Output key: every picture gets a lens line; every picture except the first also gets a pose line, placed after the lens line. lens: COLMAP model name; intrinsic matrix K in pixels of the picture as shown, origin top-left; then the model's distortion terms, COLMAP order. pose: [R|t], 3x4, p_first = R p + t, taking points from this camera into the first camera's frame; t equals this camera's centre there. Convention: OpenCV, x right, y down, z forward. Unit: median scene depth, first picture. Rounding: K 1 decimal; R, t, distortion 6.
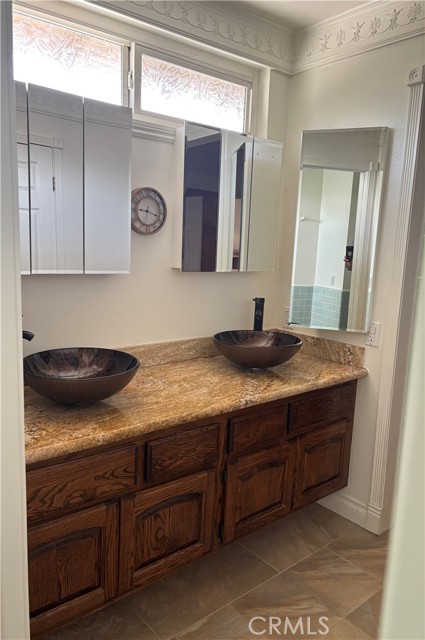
lens RADIAL K [[475.2, 0, 212.5], [0, 475.2, 320.0], [0, 0, 1]] dist [0.008683, 0.002800]
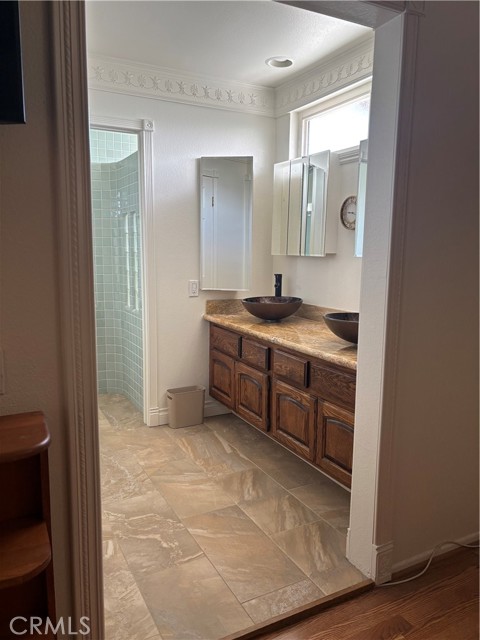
lens RADIAL K [[494.0, 0, 240.0], [0, 494.0, 320.0], [0, 0, 1]] dist [-0.001635, -0.000236]
pose [[-0.188894, 0.112768, -0.975501, 1.464061], [-0.174748, 0.973669, 0.146394, -0.083999], [0.966324, 0.198120, -0.164214, 1.053400]]
